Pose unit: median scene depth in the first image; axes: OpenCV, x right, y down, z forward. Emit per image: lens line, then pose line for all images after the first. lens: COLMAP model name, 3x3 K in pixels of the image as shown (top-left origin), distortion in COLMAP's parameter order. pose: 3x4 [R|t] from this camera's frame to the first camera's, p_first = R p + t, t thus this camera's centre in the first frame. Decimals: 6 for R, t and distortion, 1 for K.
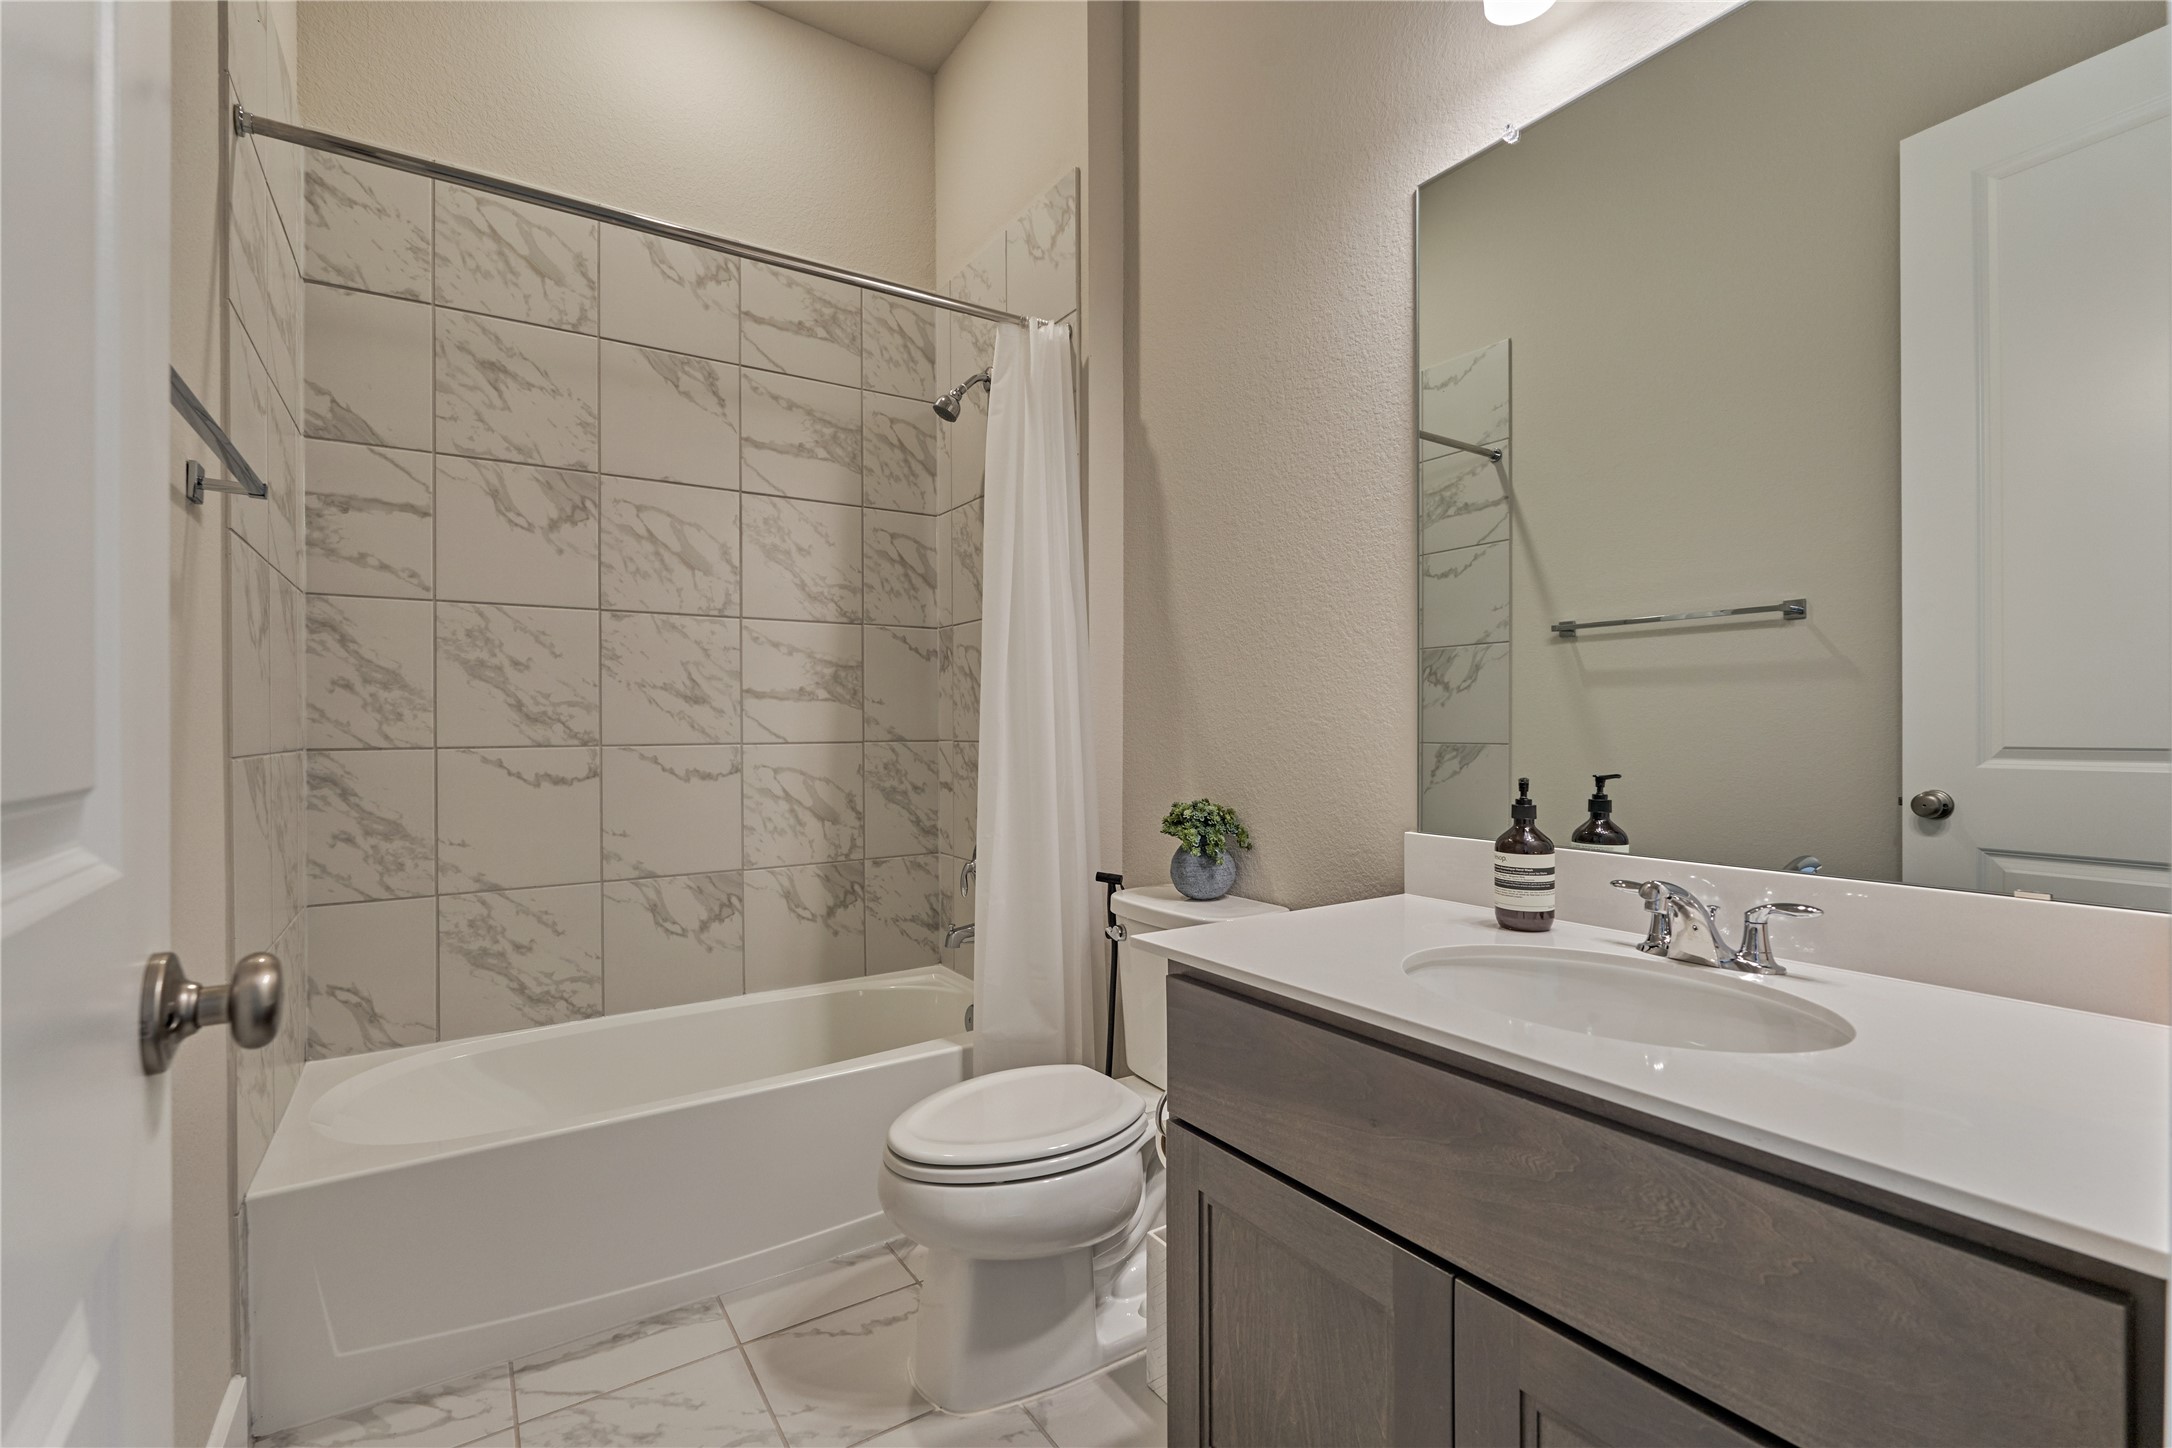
lens RADIAL K [[951.8, 0, 1086.0], [0, 951.8, 724.0], [0, 0, 1]] dist [-0.001750, -0.000856]
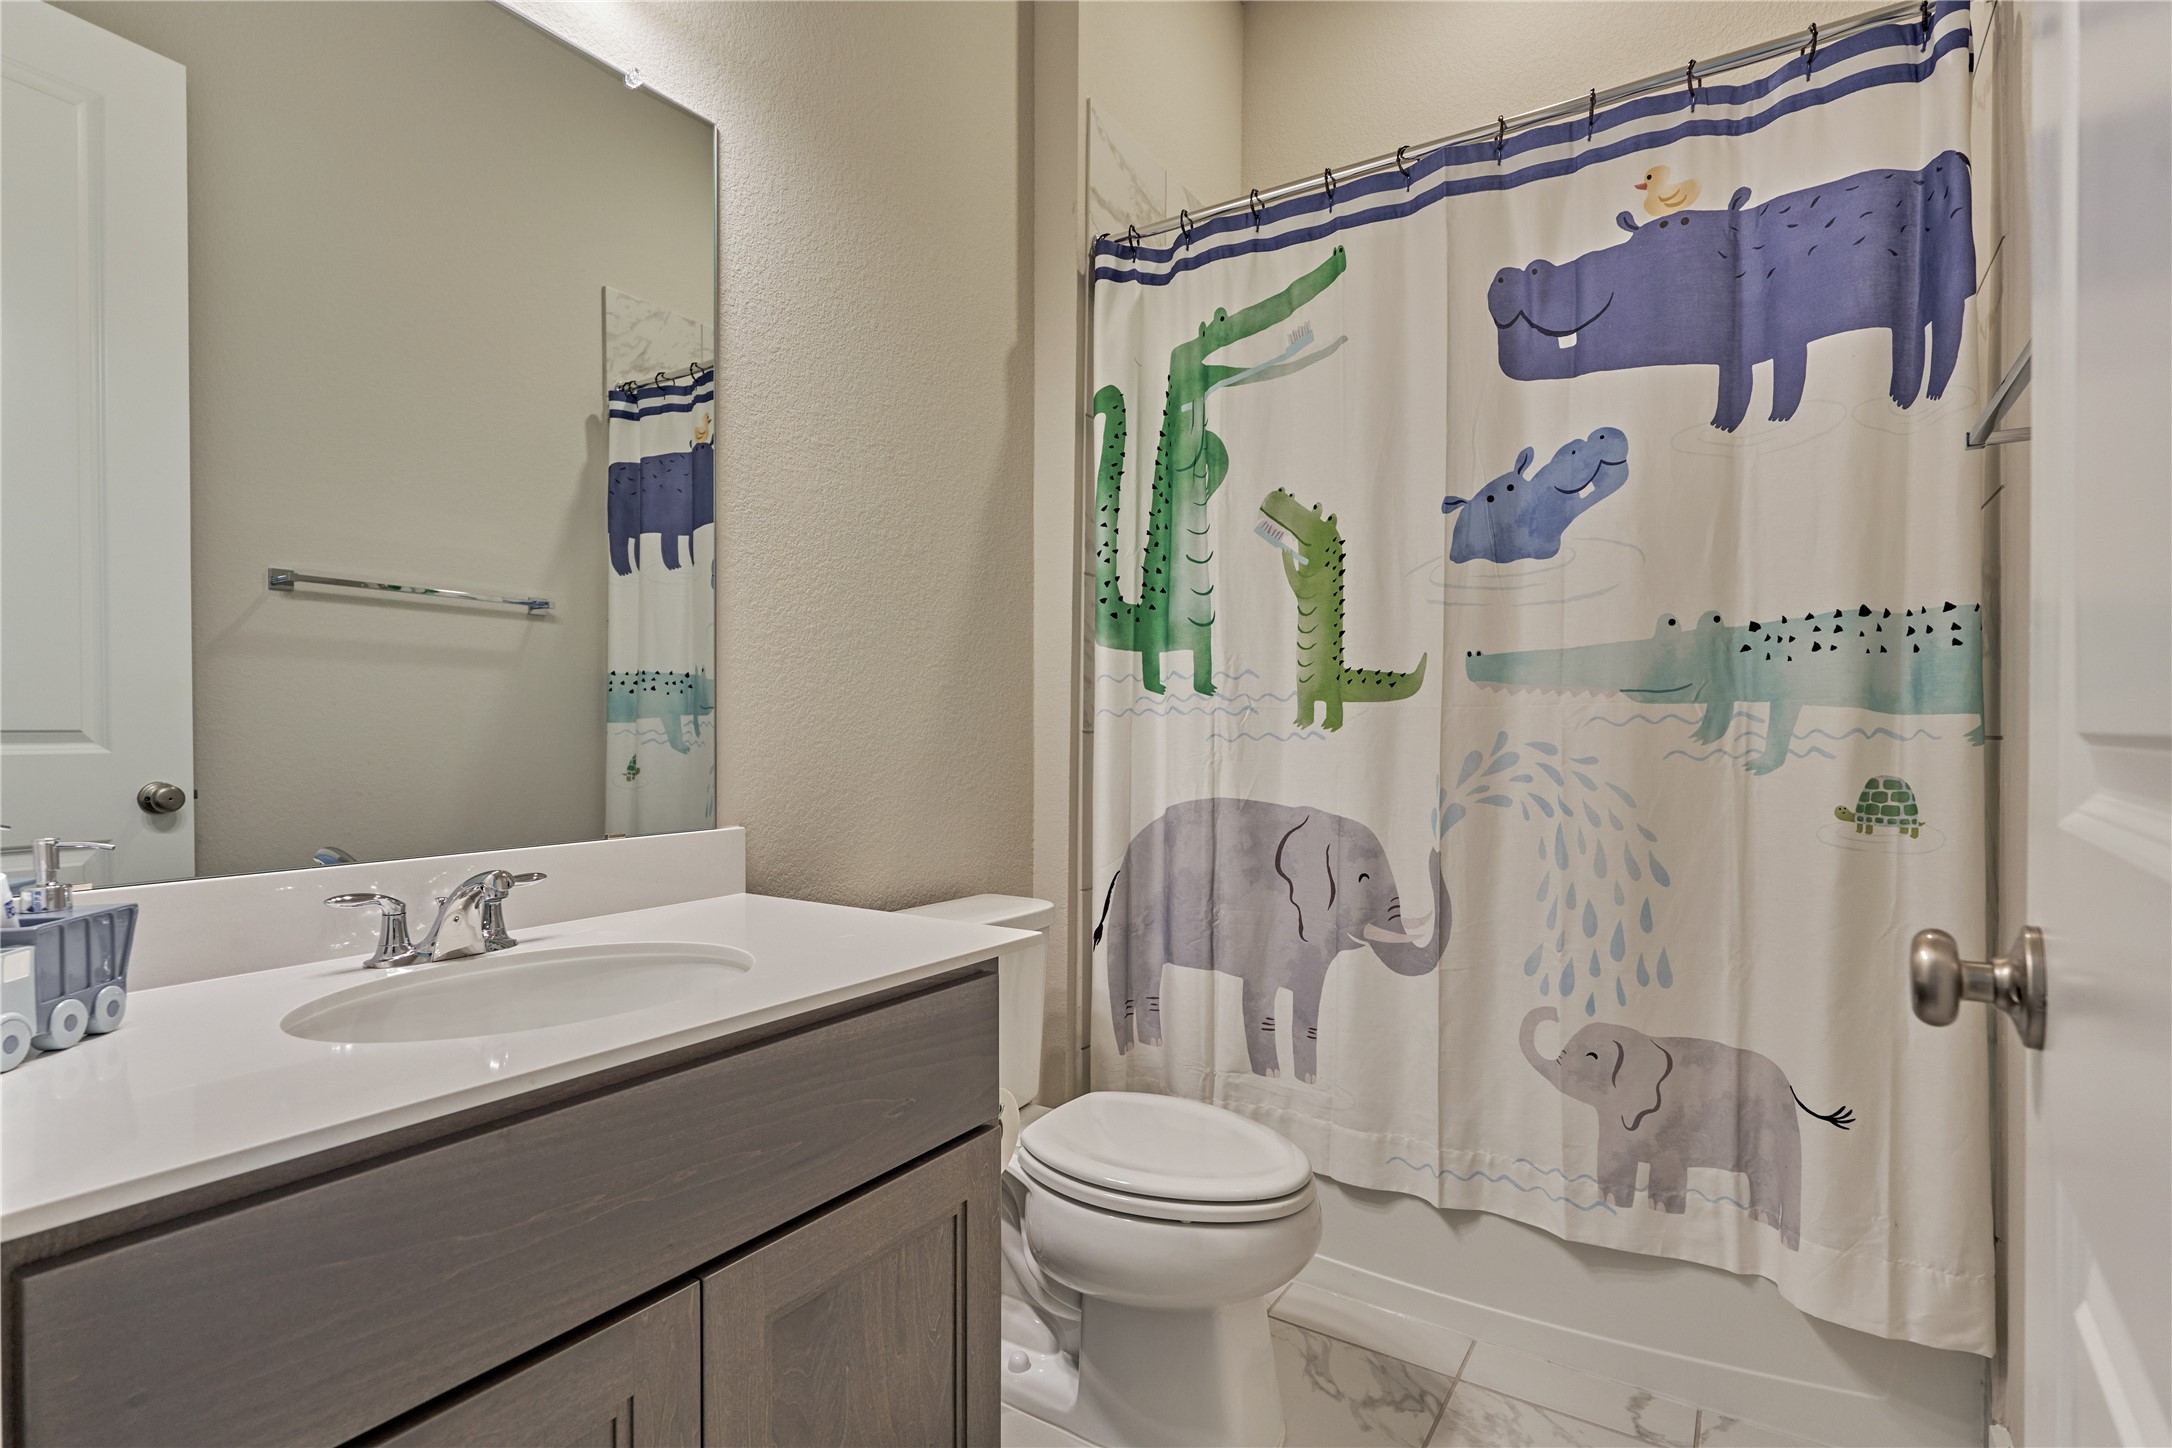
lens RADIAL K [[1041.3, 0, 1083.4], [0, 1041.3, 737.7], [0, 0, 1]] dist [0.004504, 0.000204]
pose [[-0.384970, 0.008228, 0.922892, -0.602769], [0.002372, 0.999966, -0.007926, 0.041842], [-0.922926, -0.000862, -0.384977, 0.870662]]
